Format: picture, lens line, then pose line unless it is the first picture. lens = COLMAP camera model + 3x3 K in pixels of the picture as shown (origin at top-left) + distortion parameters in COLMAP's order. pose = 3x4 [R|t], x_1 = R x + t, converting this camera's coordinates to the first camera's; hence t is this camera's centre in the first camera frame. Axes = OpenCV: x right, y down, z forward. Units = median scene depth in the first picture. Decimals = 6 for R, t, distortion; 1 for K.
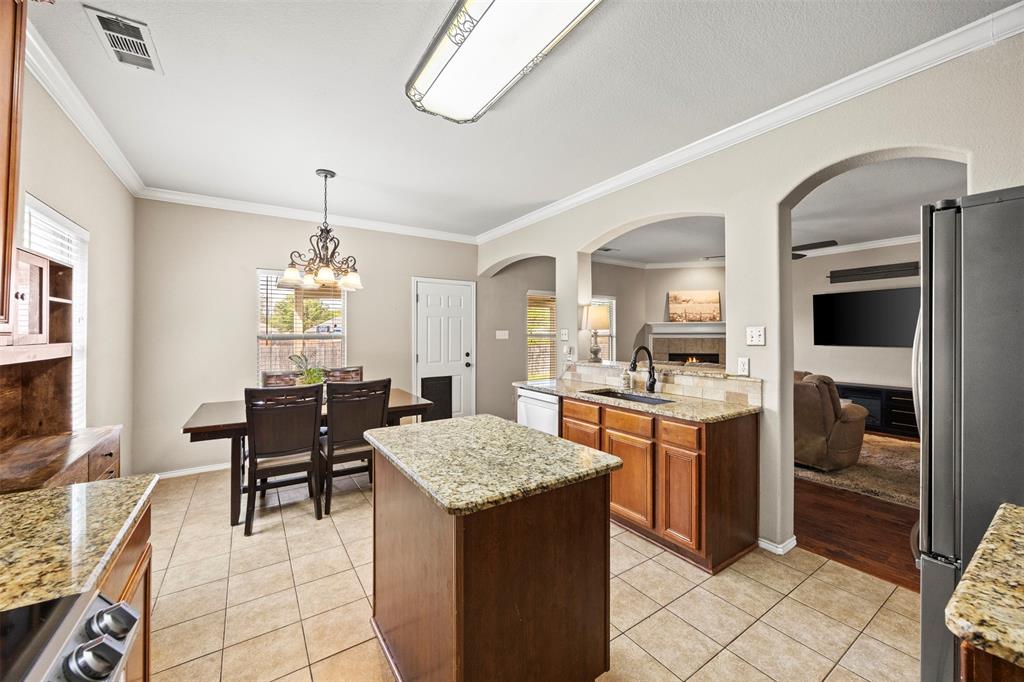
lens RADIAL K [[393.0, 0, 506.3], [0, 393.0, 332.9], [0, 0, 1]] dist [-0.002444, 0.000230]
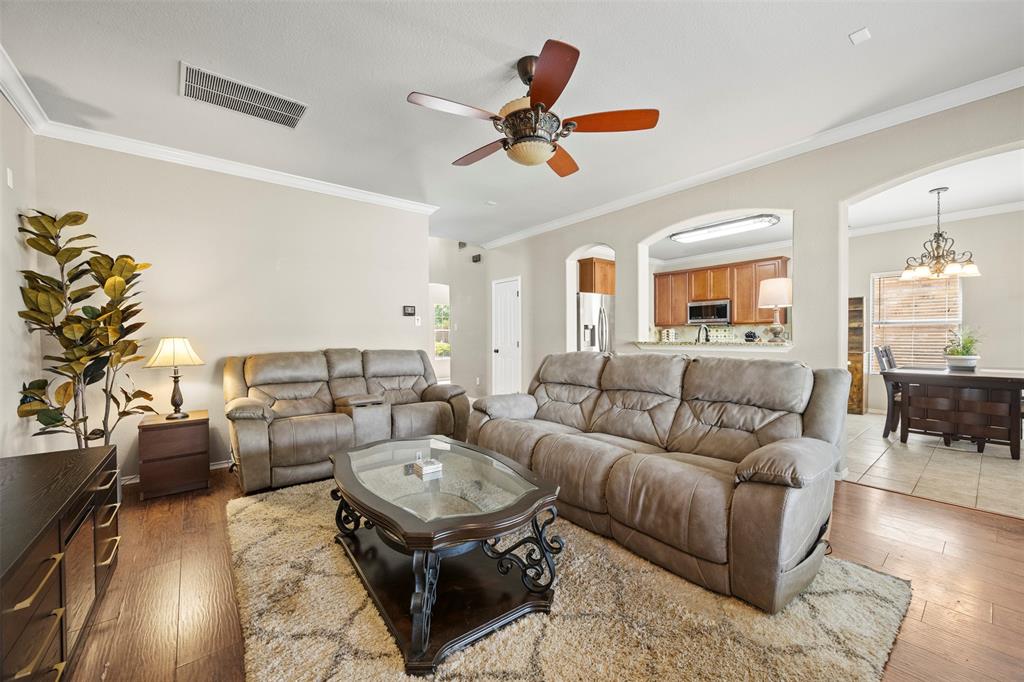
lens RADIAL K [[393.0, 0, 507.0], [0, 393.0, 342.4], [0, 0, 1]] dist [-0.002444, 0.000230]
pose [[-0.996587, 0.006576, -0.082291, 1.212711], [0.005710, 0.999926, 0.010759, 0.084025], [0.082355, 0.010253, -0.996550, 2.458987]]
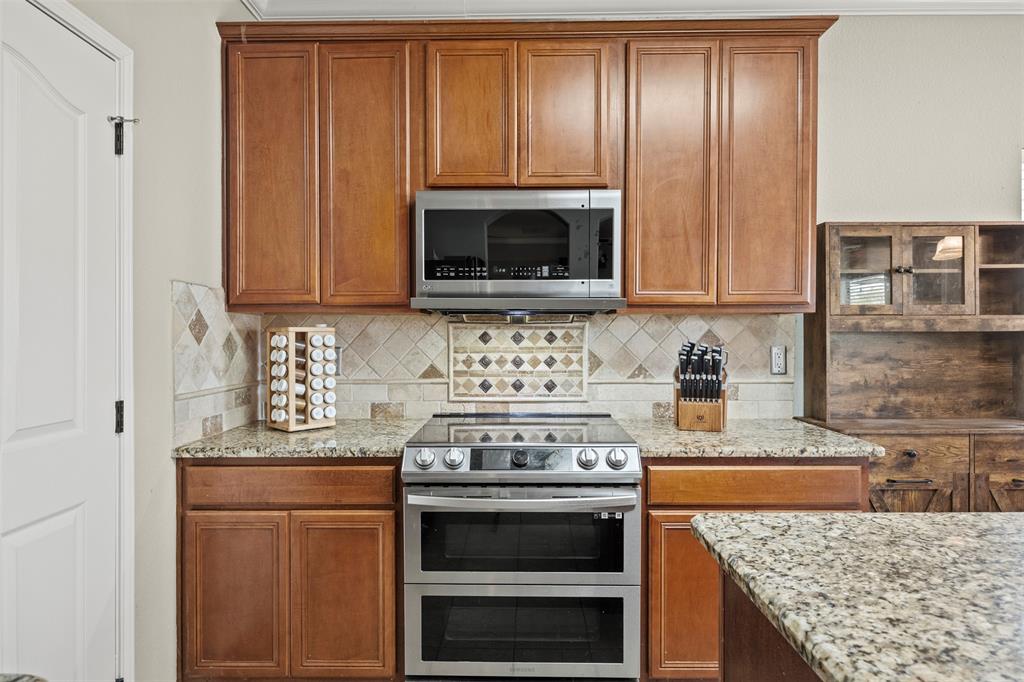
lens RADIAL K [[560.2, 0, 511.3], [0, 560.2, 332.3], [0, 0, 1]] dist [-0.004494, -0.000775]
pose [[-0.559578, -0.000442, -0.828778, 0.331494], [0.005428, 0.999976, -0.004198, 0.039710], [0.828760, -0.006848, -0.559562, 0.475497]]
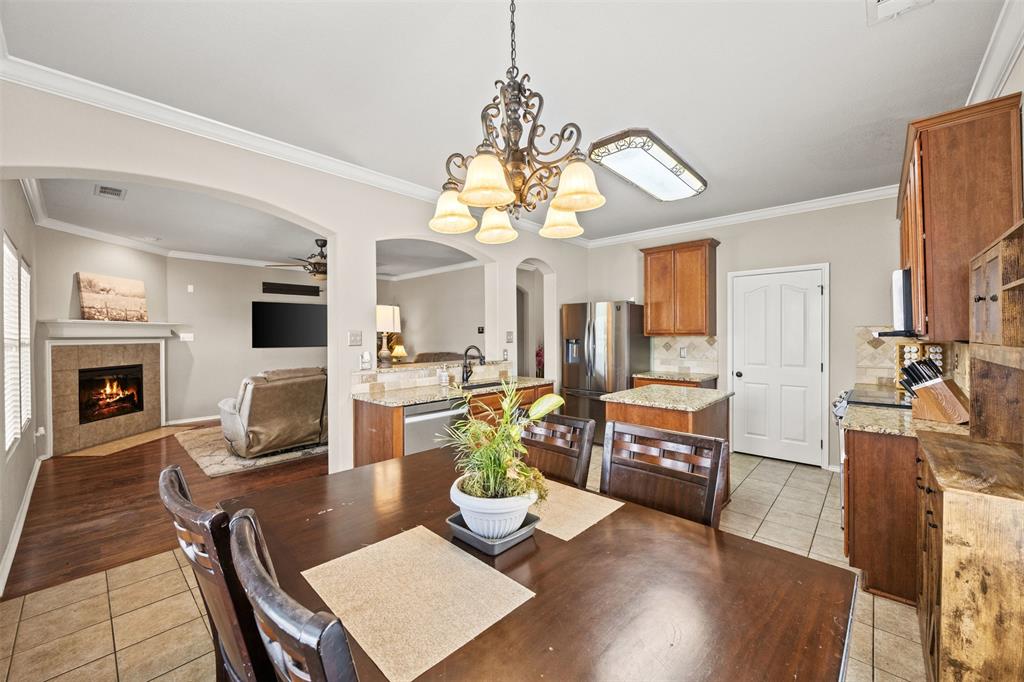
lens RADIAL K [[393.0, 0, 512.2], [0, 393.0, 335.5], [0, 0, 1]] dist [-0.002444, 0.000230]
pose [[-0.244603, 0.002800, 0.969619, -0.961108], [0.003391, 0.999992, -0.002032, 0.003823], [-0.969617, 0.002791, -0.244611, 1.238852]]
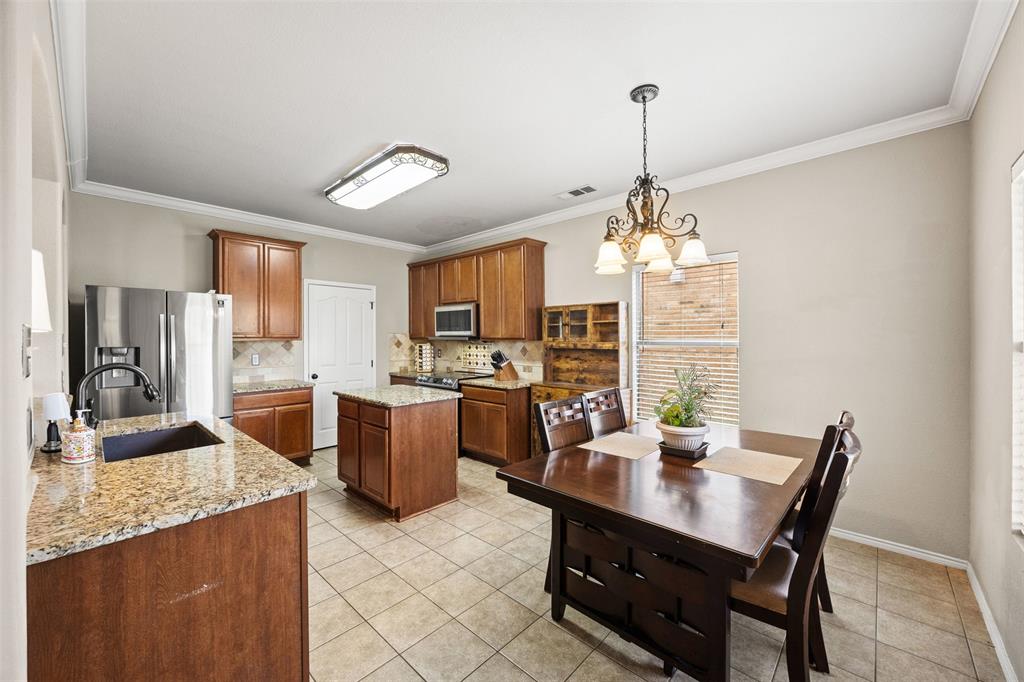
lens RADIAL K [[393.0, 0, 509.9], [0, 393.0, 339.9], [0, 0, 1]] dist [-0.002444, 0.000230]
pose [[-0.971562, 0.008936, -0.236616, -0.091510], [0.007168, 0.999940, 0.008330, -0.004209], [0.236676, 0.006397, -0.971567, 1.783827]]
